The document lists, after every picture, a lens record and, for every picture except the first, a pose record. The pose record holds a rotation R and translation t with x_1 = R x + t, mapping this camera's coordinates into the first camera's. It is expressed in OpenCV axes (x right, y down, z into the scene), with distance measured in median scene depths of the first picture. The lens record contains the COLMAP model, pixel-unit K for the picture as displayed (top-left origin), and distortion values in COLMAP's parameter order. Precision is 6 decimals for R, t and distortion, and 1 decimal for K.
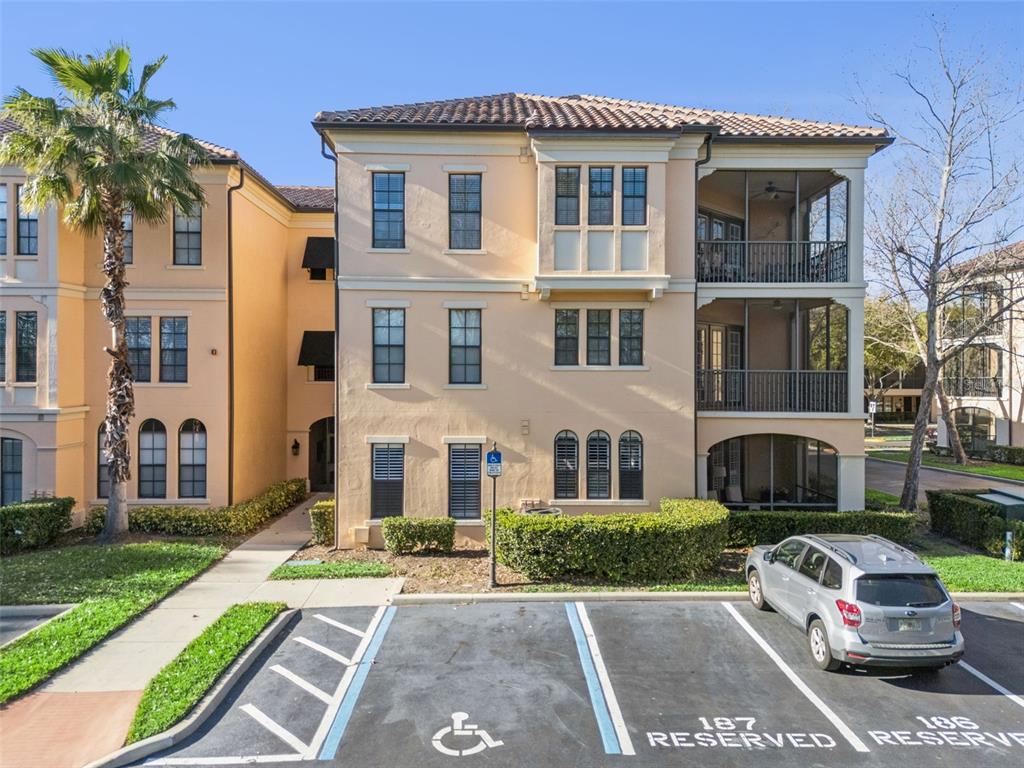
lens RADIAL K [[745.9, 0, 512.0], [0, 745.9, 384.0], [0, 0, 1]] dist [0.060811, -0.076118]
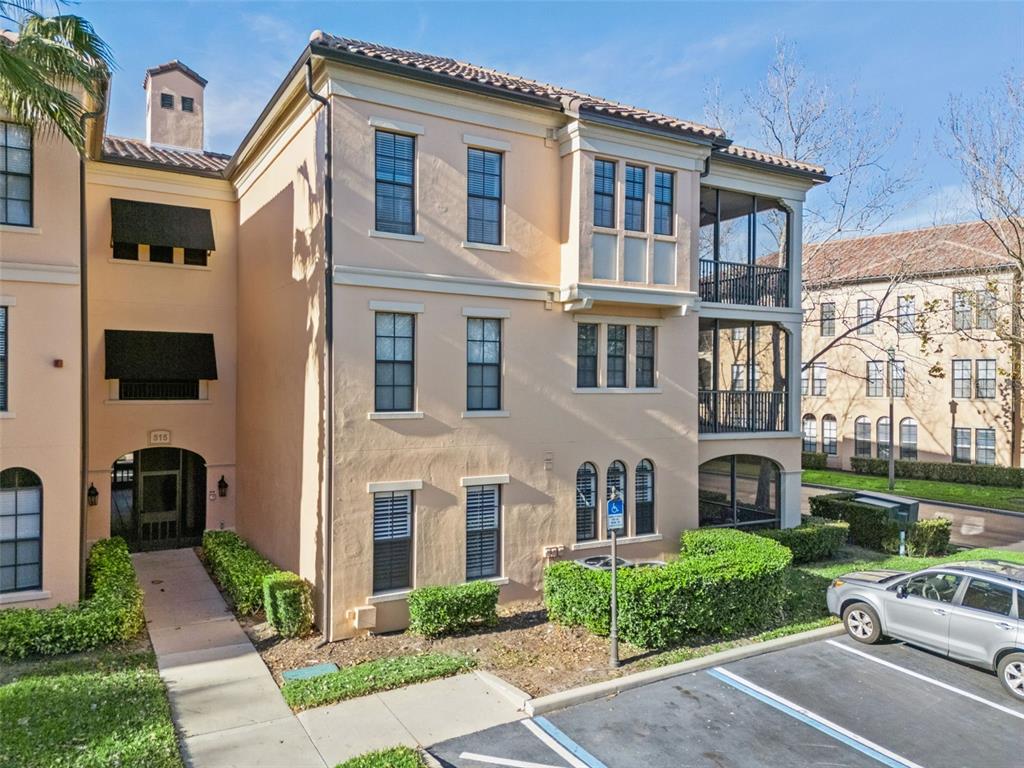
lens RADIAL K [[744.5, 0, 508.7], [0, 744.5, 388.4], [0, 0, 1]] dist [0.058236, -0.055873]
pose [[0.878012, -0.000900, 0.478638, -0.426897], [-0.000793, 0.999994, 0.003336, -0.027171], [-0.478639, -0.003309, 0.878006, 0.282399]]
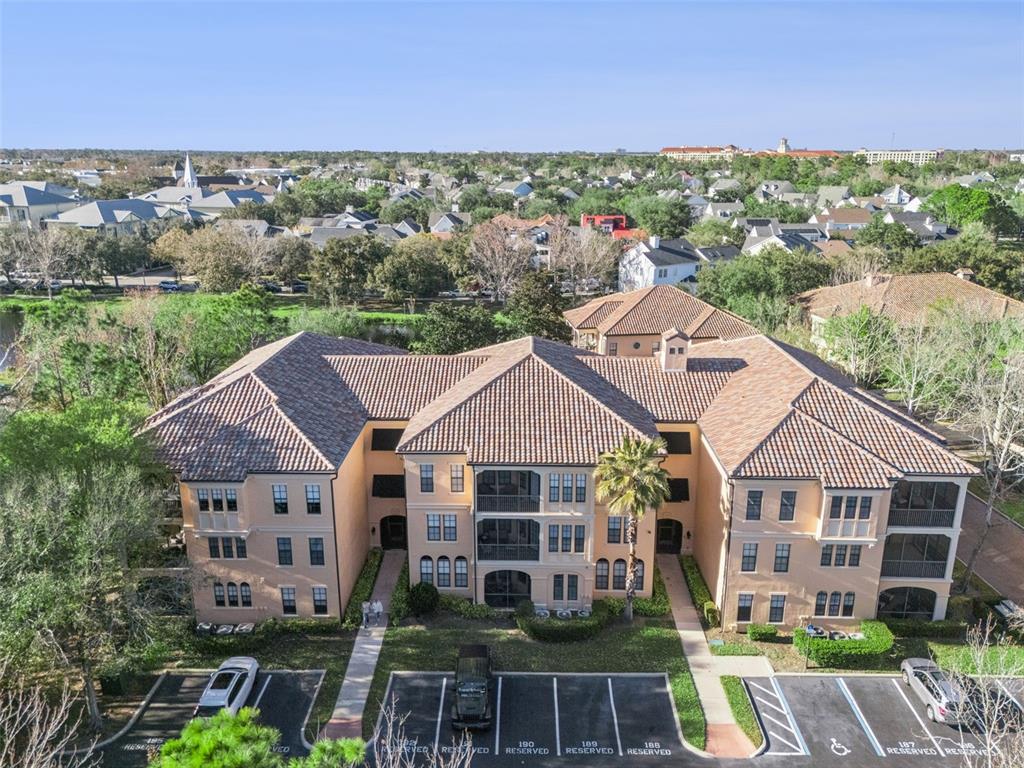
lens RADIAL K [[745.9, 0, 512.0], [0, 745.9, 384.0], [0, 0, 1]] dist [0.060811, -0.076118]
pose [[0.998617, 0.010328, -0.051543, -0.806184], [0.003840, 0.963560, 0.267466, -1.229744], [0.052427, -0.267294, 0.962188, -1.201151]]
